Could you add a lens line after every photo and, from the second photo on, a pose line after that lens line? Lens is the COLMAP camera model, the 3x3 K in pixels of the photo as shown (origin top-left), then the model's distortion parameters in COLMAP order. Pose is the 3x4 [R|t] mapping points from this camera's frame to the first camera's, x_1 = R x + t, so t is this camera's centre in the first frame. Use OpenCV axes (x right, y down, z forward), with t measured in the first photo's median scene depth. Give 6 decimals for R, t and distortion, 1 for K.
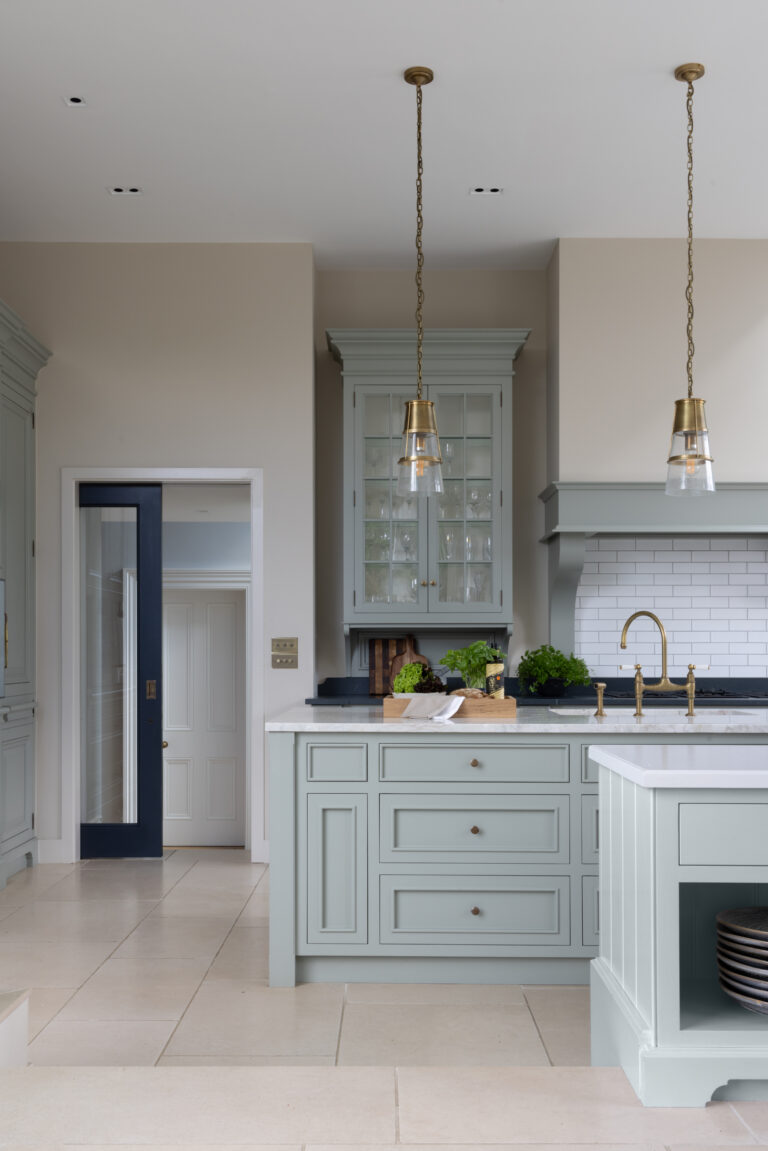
lens RADIAL K [[1200.2, 0, 370.6], [0, 1200.2, 639.6], [0, 0, 1]] dist [0.012138, 0.000000]
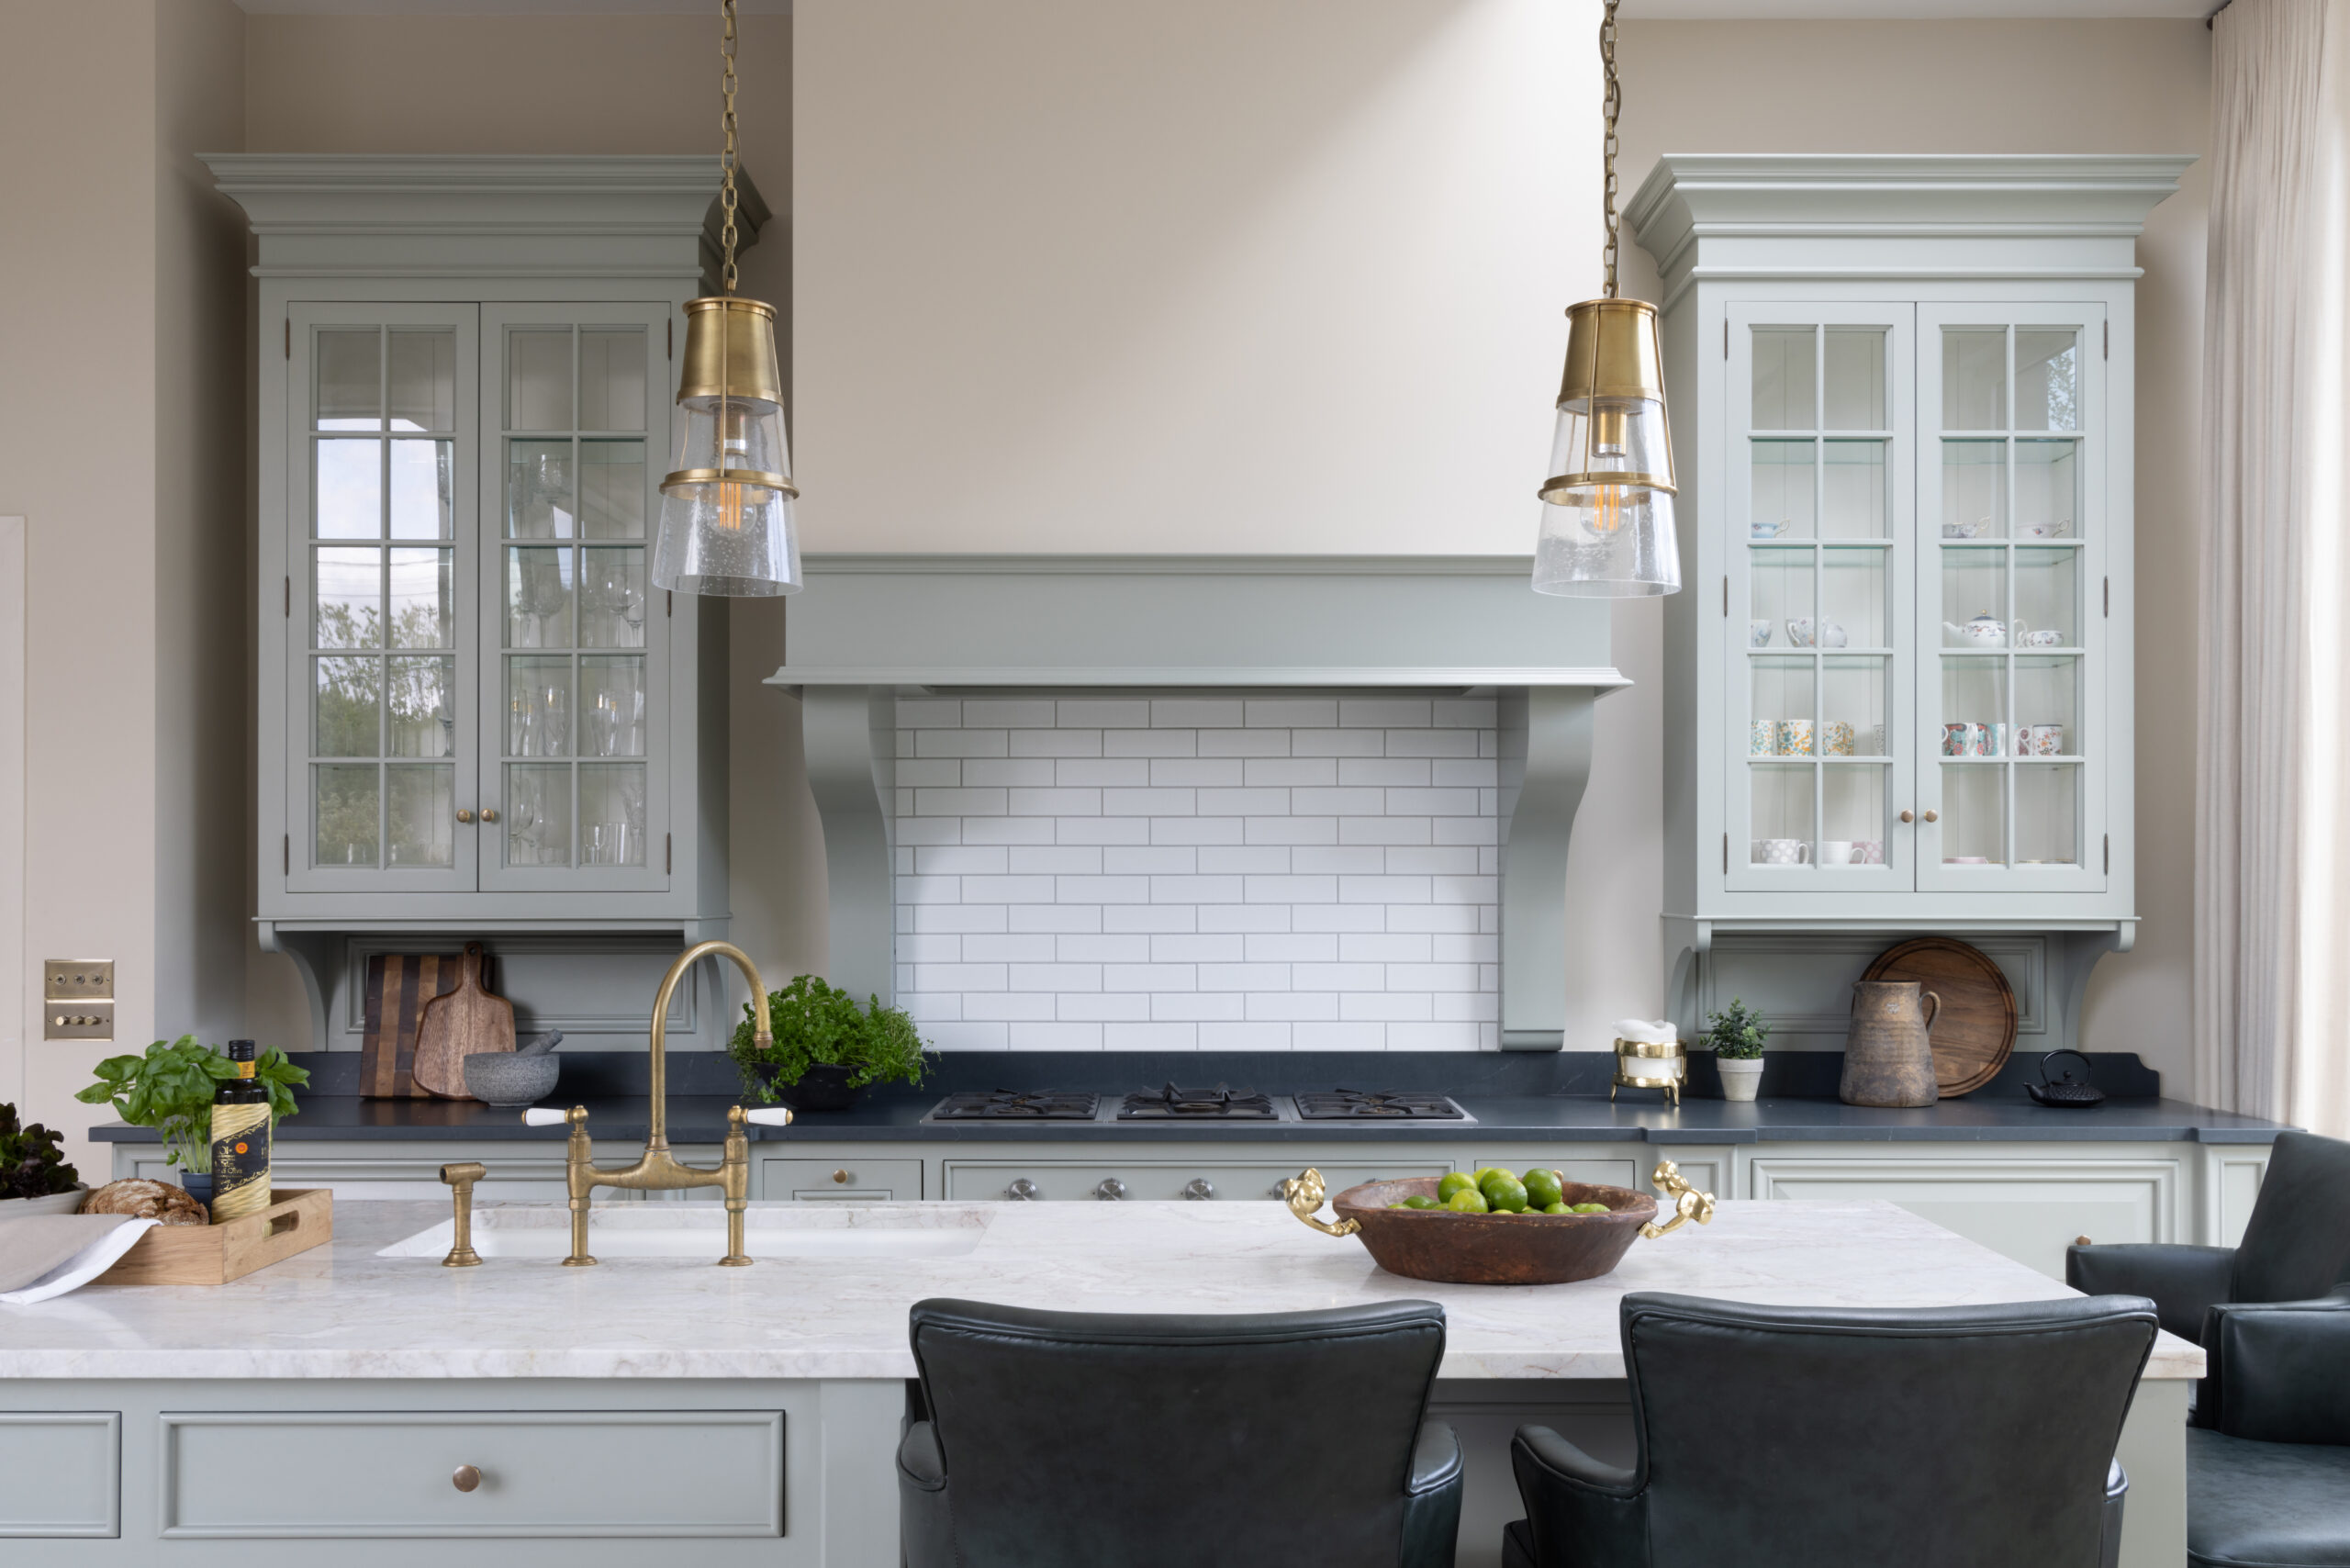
lens RADIAL K [[2404.9, 0, 1166.7], [0, 2404.9, 822.0], [0, 0, 1]] dist [0.015432, 0.000000]
pose [[0.999947, 0.000388, 0.010249, 0.267147], [-0.000287, 0.999951, -0.009860, -0.038230], [-0.010253, 0.009856, 0.999899, 0.228919]]
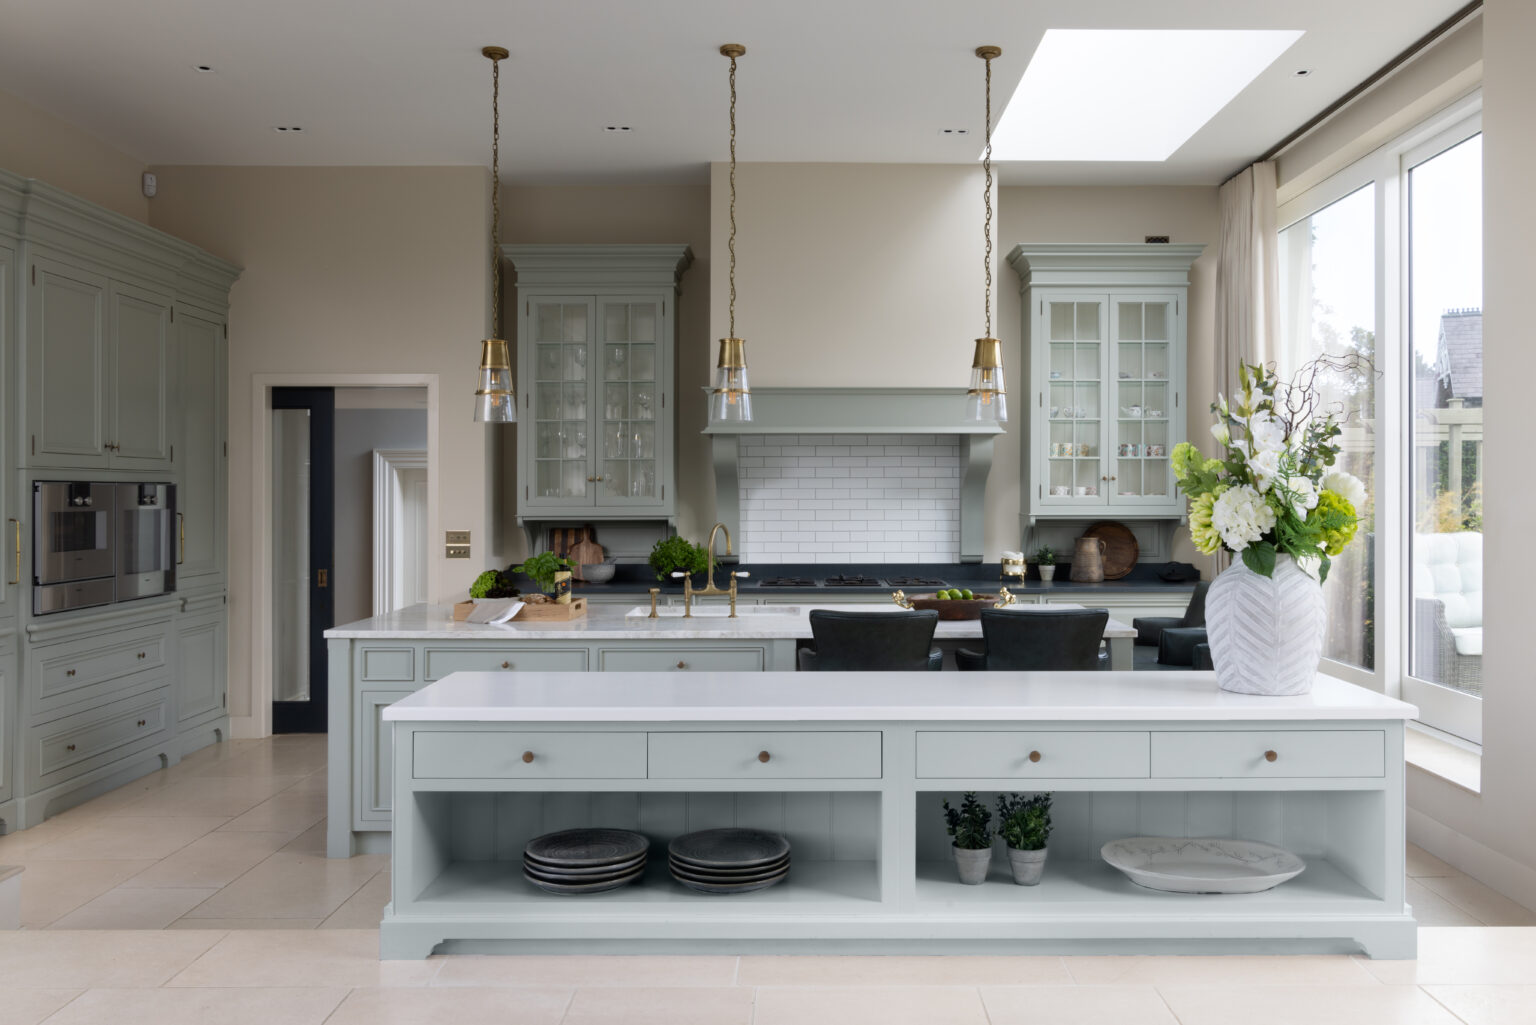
lens RADIAL K [[1242.9, 0, 783.5], [0, 1242.9, 489.2], [0, 0, 1]] dist [-0.003186, 0.014313]
pose [[0.999999, -0.001375, -0.000393, 0.222957], [0.001378, 0.999963, 0.008526, -0.047980], [0.000381, -0.008526, 0.999964, -0.123869]]
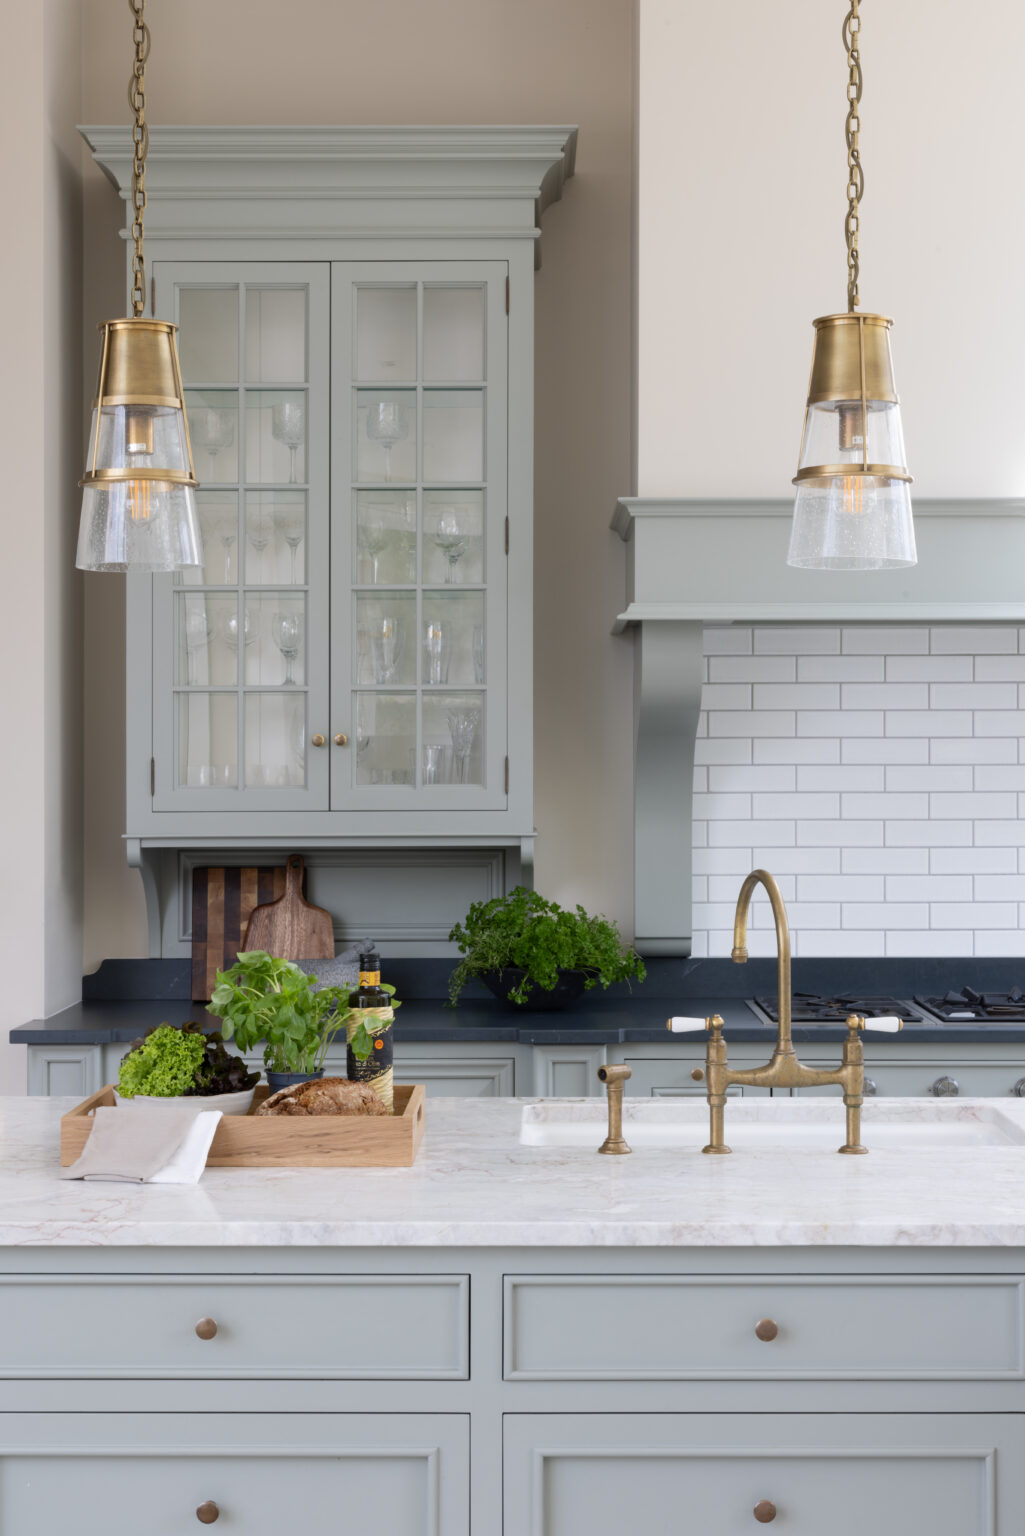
lens RADIAL K [[2405.2, 0, 504.9], [0, 2405.2, 769.4], [0, 0, 1]] dist [0.036502, 0.000000]
pose [[0.999998, -0.002048, 0.000722, 0.110582], [0.002040, 0.999948, 0.010011, -0.046083], [-0.000743, -0.010009, 0.999950, 0.170406]]
